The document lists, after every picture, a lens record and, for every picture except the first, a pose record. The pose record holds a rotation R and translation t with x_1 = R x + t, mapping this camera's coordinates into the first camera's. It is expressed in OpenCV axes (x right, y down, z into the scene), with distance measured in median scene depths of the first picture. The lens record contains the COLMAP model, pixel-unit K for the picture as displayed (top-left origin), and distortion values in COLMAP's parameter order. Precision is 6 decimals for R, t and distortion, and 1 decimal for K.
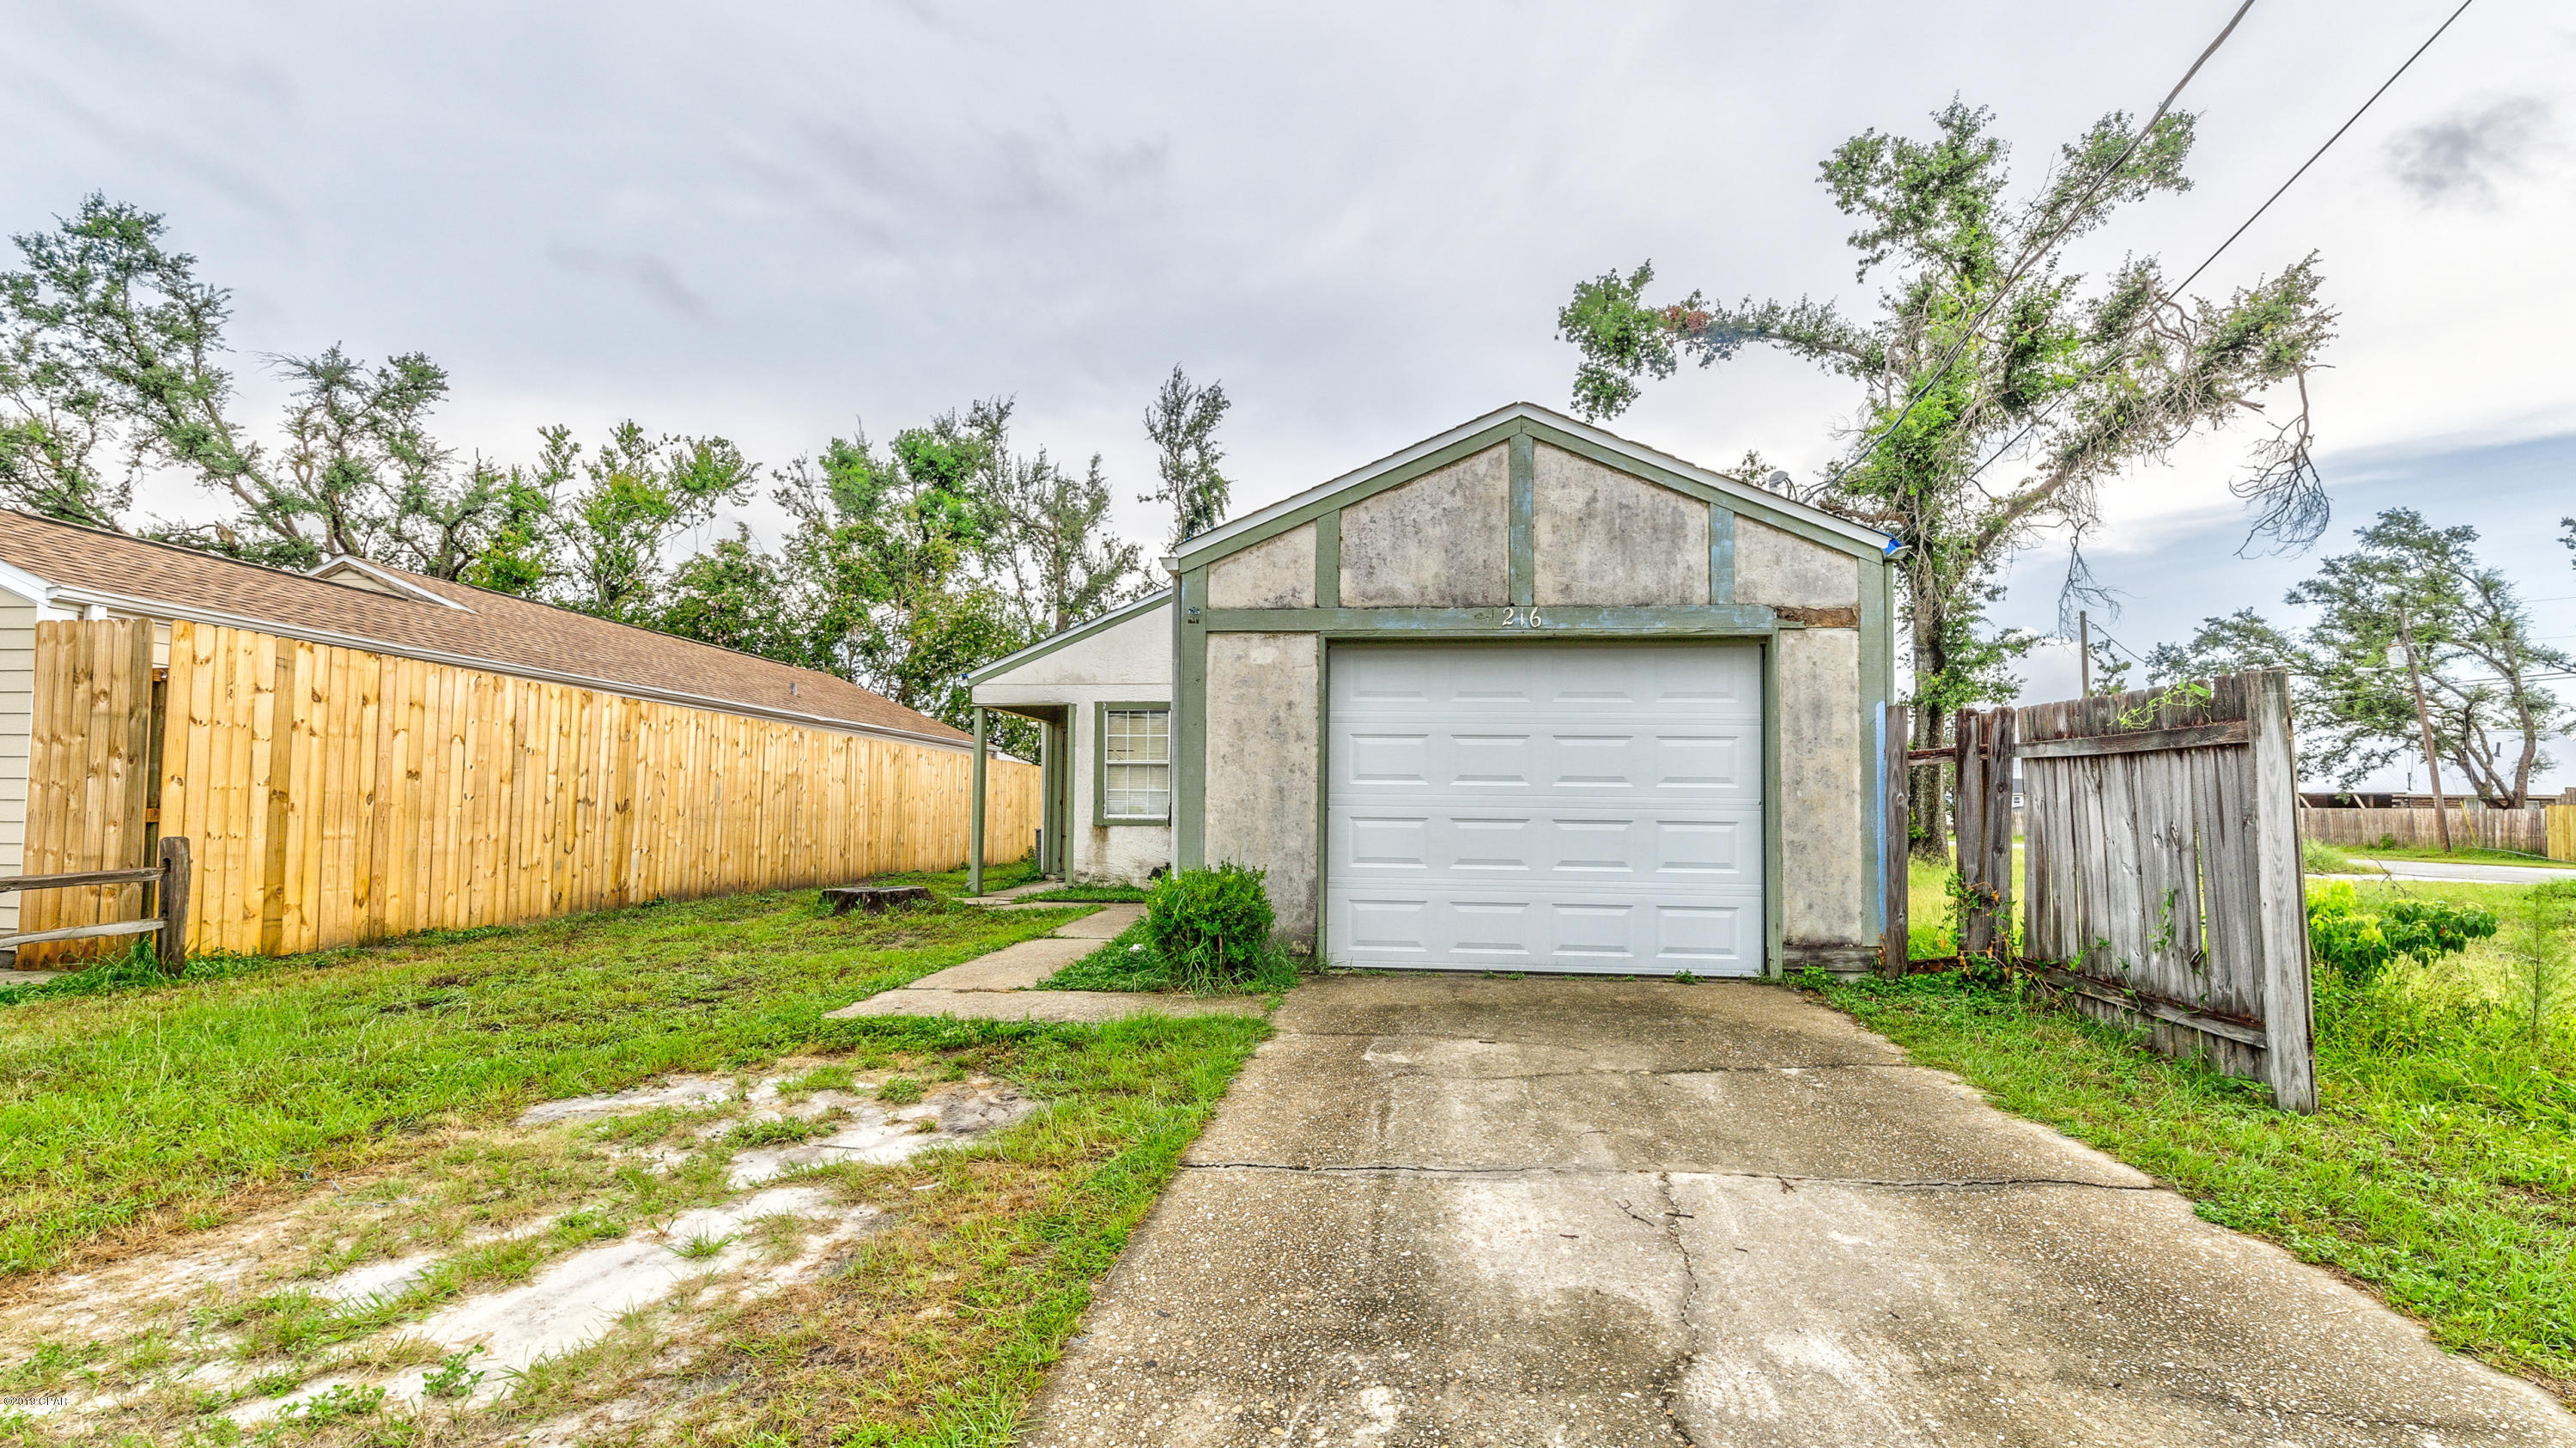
lens RADIAL K [[1133.9, 0, 1290.8], [0, 1133.9, 740.3], [0, 0, 1]] dist [-0.001977, -0.000429]
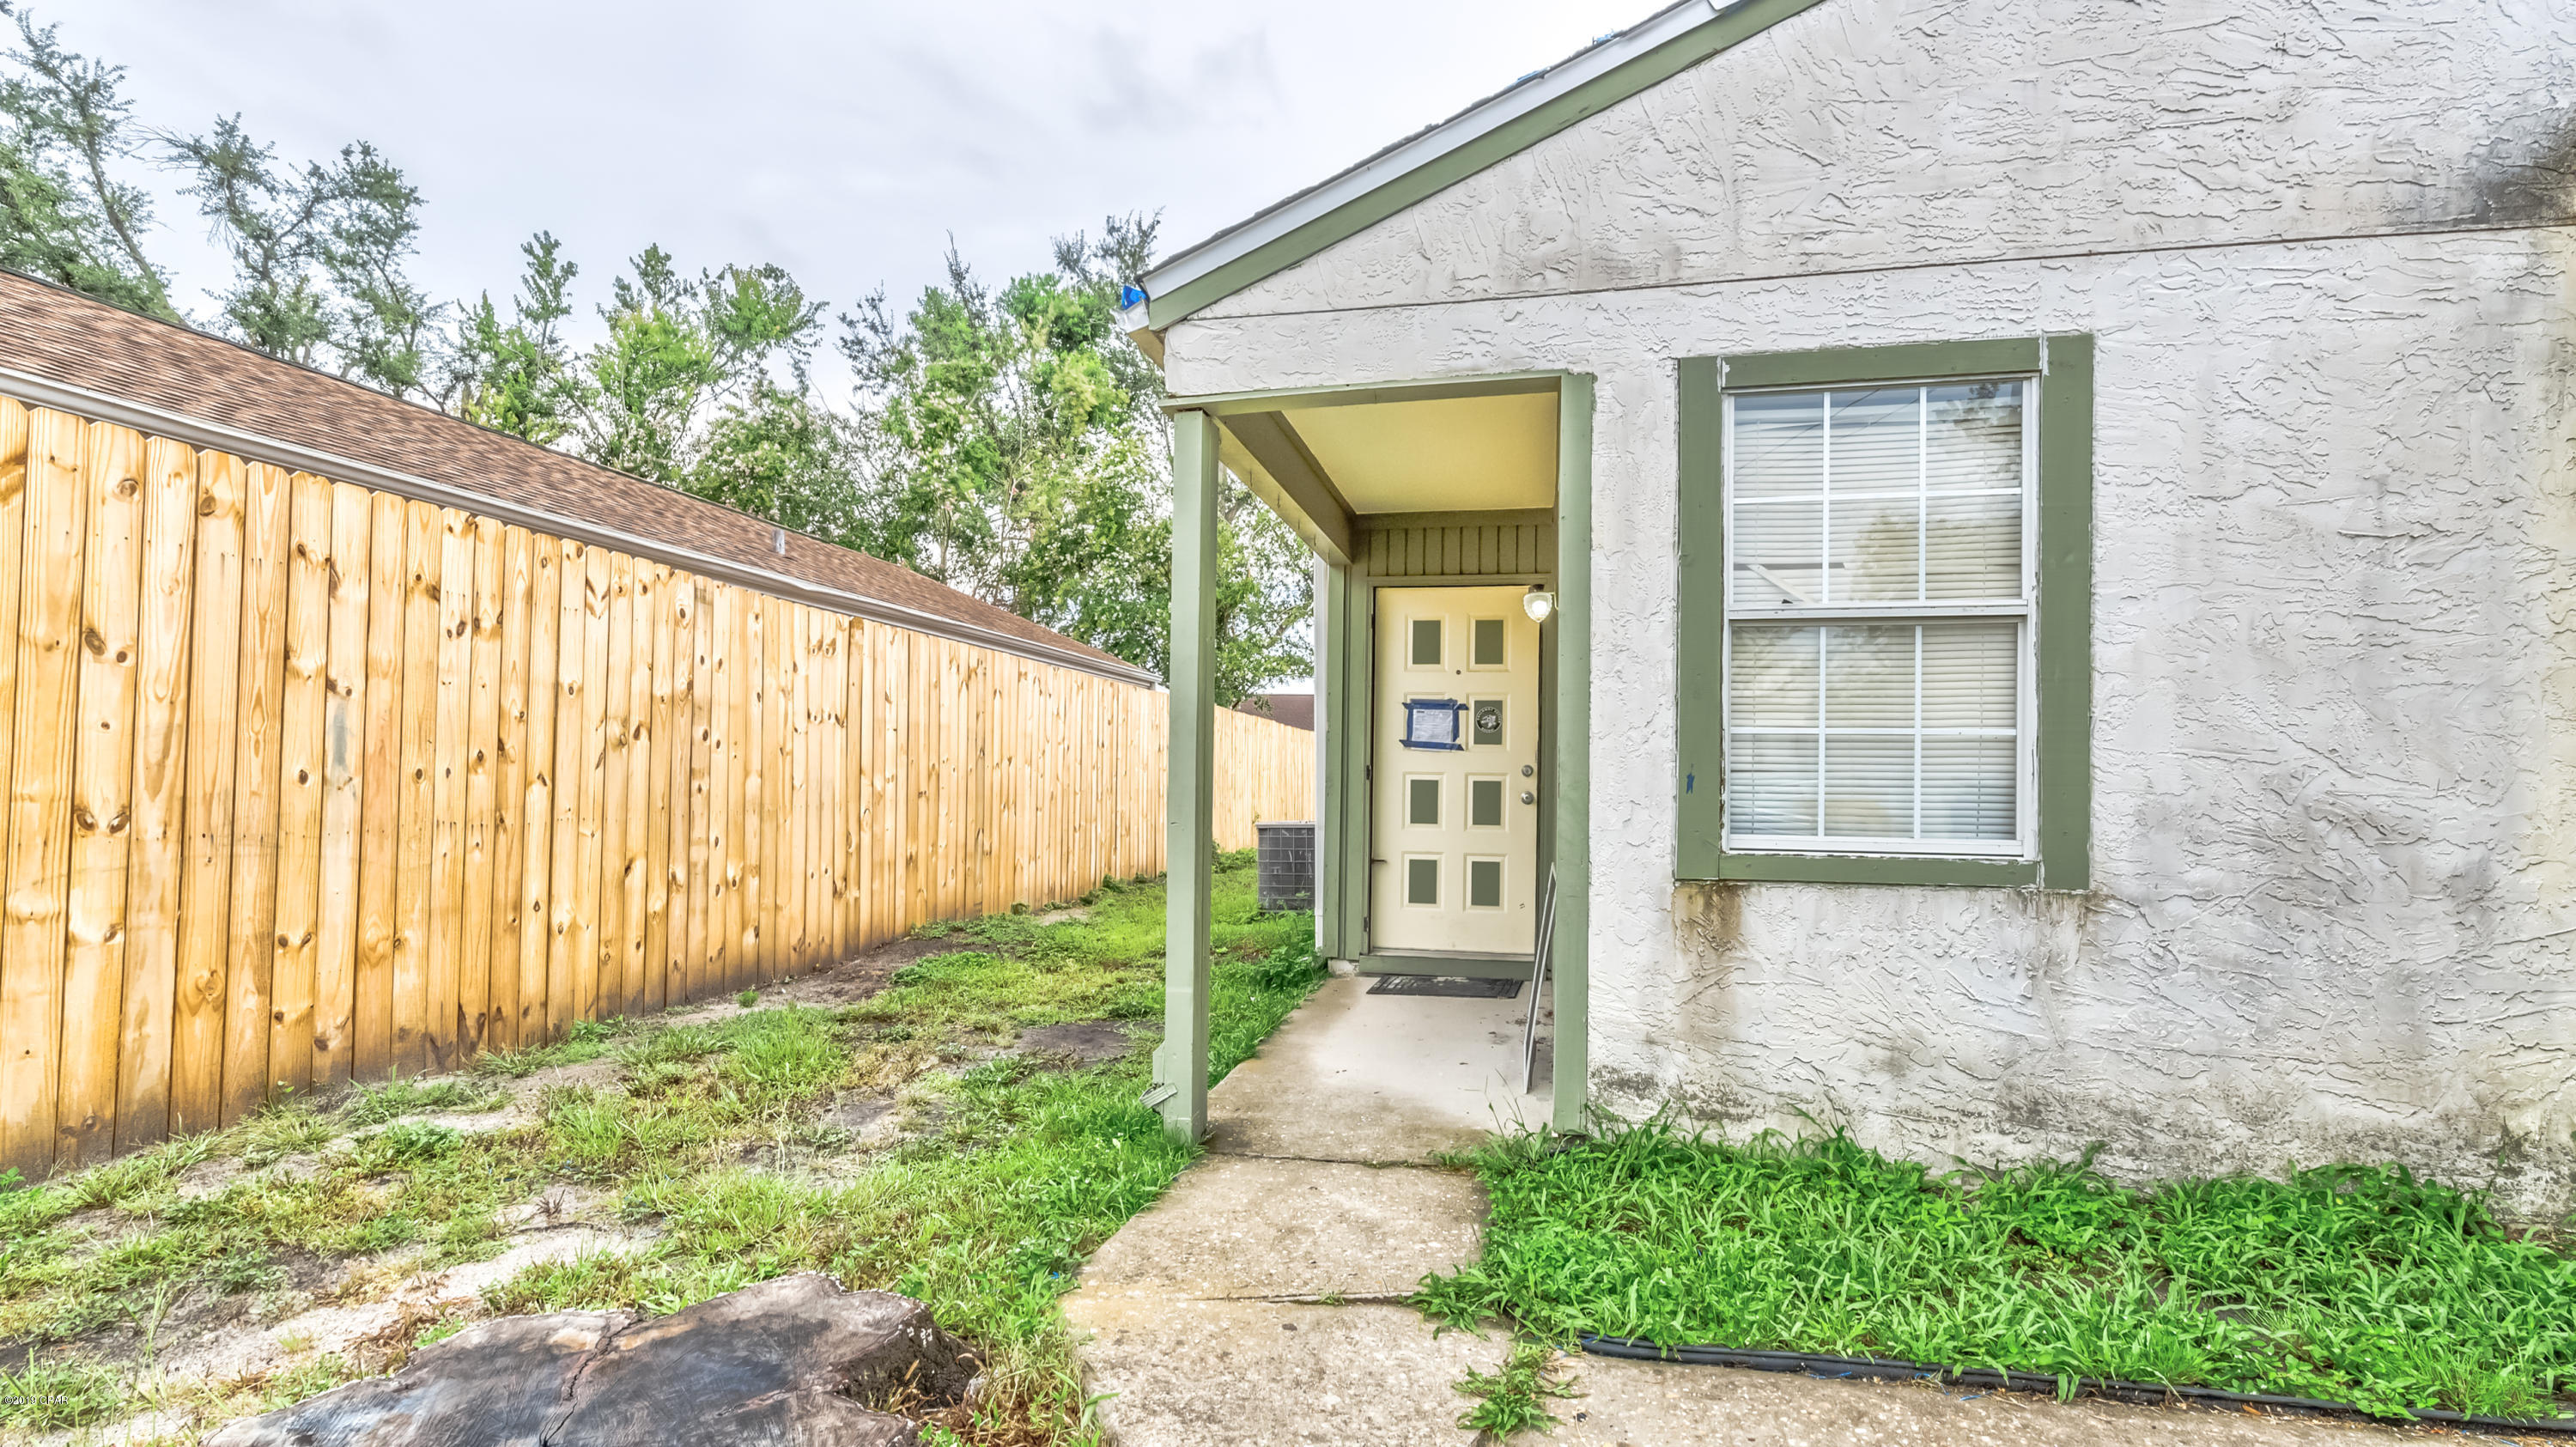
lens RADIAL K [[1197.4, 0, 1288.0], [0, 1197.4, 723.5], [0, 0, 1]] dist [-0.001731, 0.000376]
pose [[0.992720, -0.002702, -0.120414, -0.090079], [0.005538, 0.999715, 0.023227, 0.014420], [0.120317, -0.023724, 0.992452, 0.298802]]
